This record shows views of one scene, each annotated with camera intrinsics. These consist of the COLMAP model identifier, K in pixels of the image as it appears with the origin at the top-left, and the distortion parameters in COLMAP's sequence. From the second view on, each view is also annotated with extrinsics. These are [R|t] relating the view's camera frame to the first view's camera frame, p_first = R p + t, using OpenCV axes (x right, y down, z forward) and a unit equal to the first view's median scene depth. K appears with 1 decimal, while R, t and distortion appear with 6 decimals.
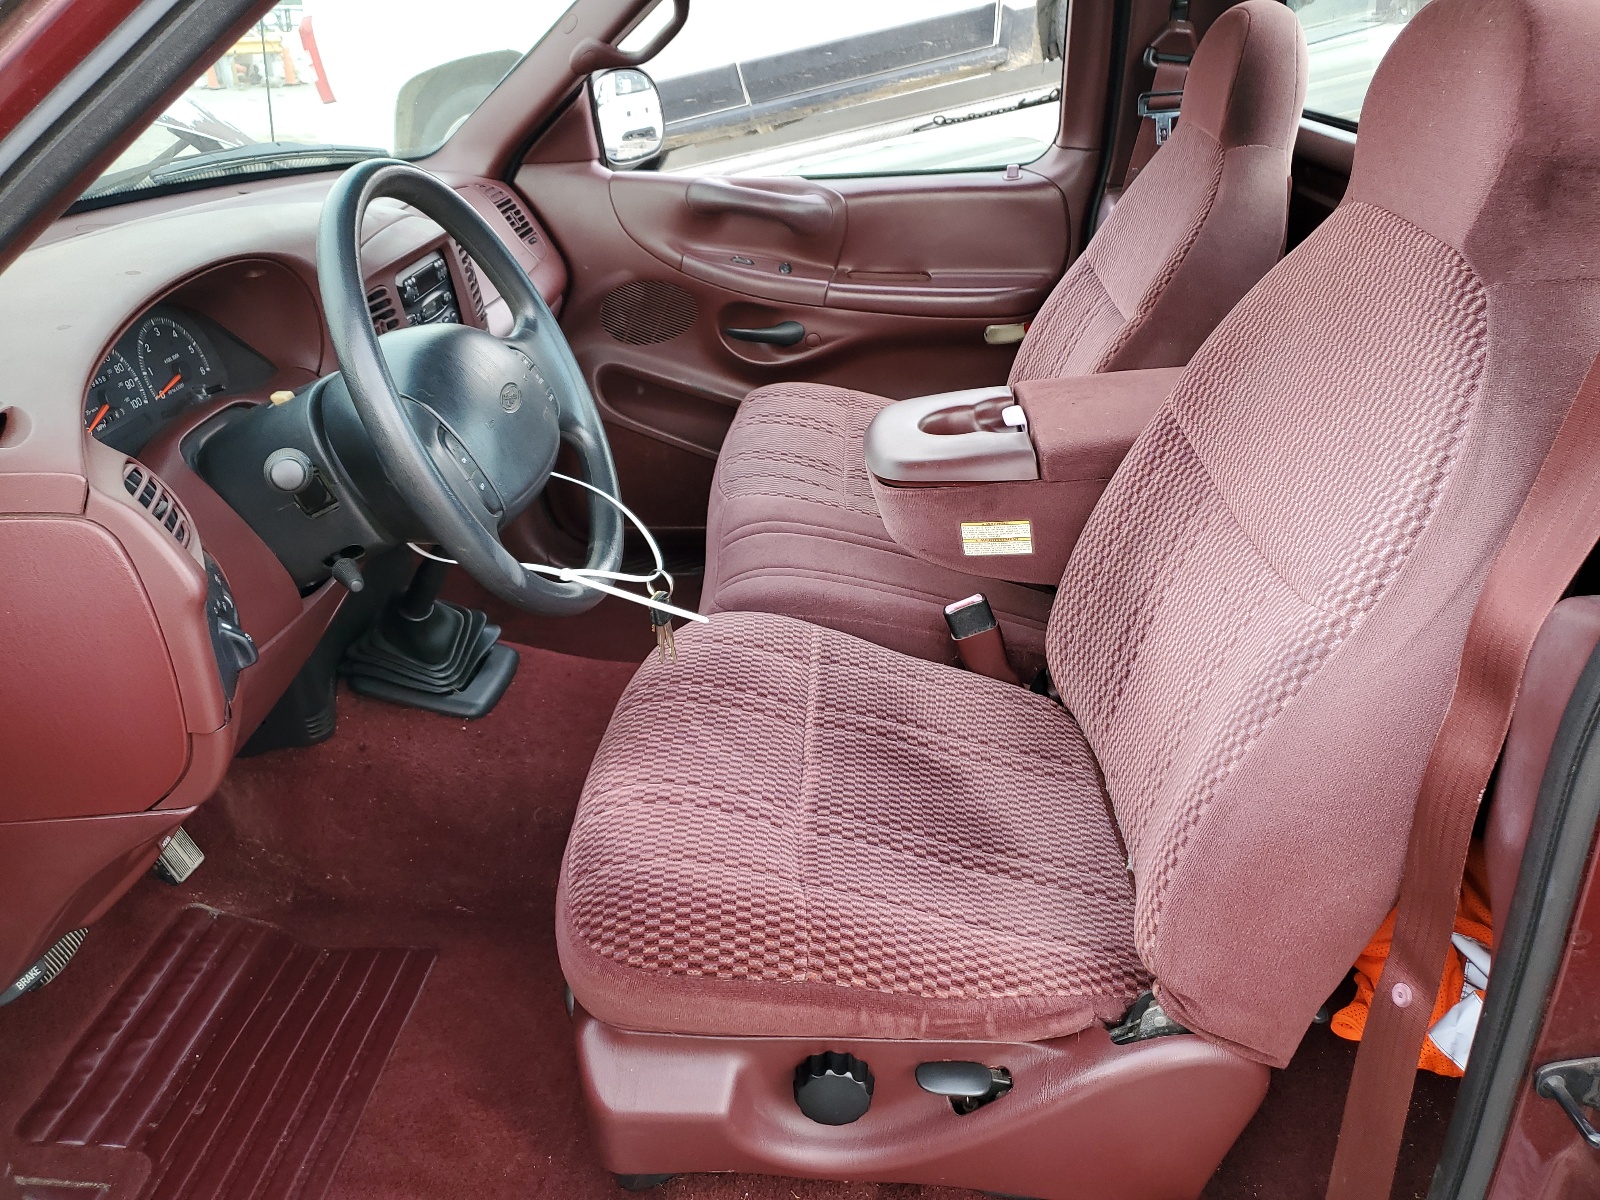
lens RADIAL K [[1285.2, 0, 810.4], [0, 1285.2, 593.6], [0, 0, 1]] dist [-0.012666, -0.005538]
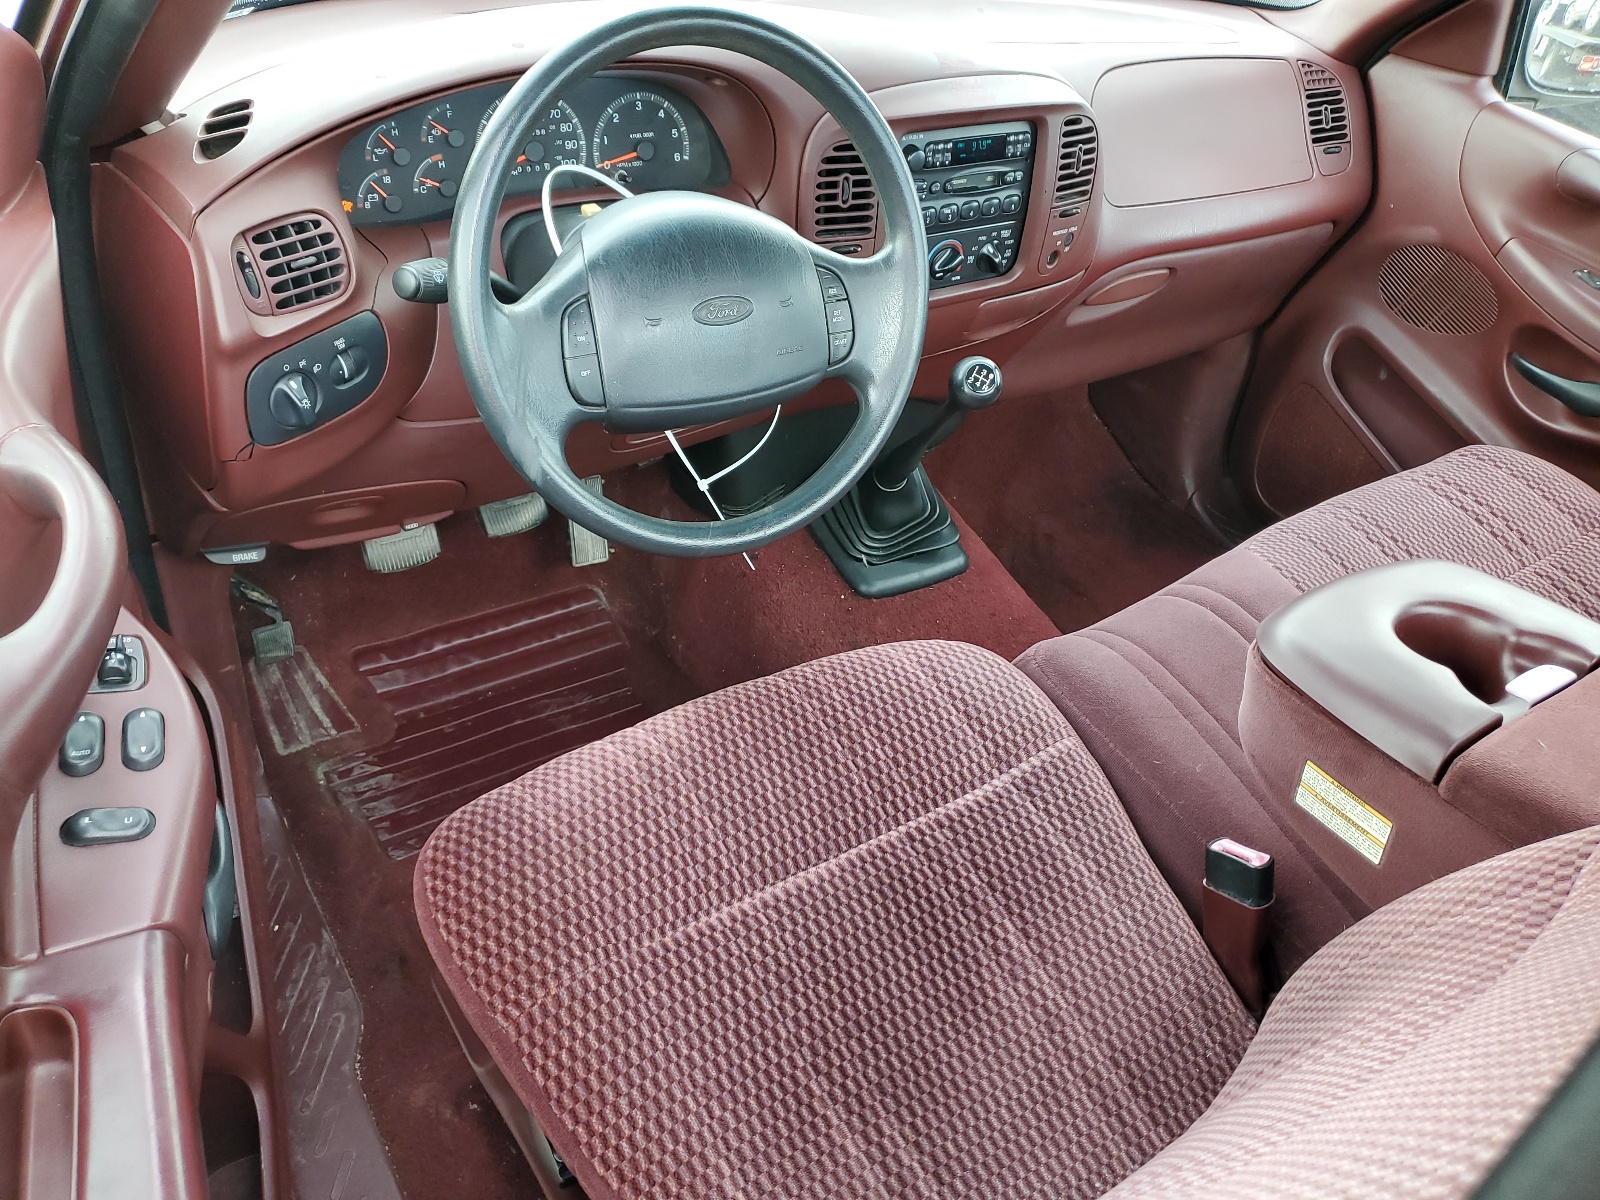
lens RADIAL K [[1285.2, 0, 810.4], [0, 1285.2, 593.6], [0, 0, 1]] dist [-0.012666, -0.005538]
pose [[0.564197, 0.561213, -0.605576, 0.386911], [-0.452708, 0.823653, 0.341541, -0.281582], [0.690462, 0.081453, 0.718768, 0.371301]]
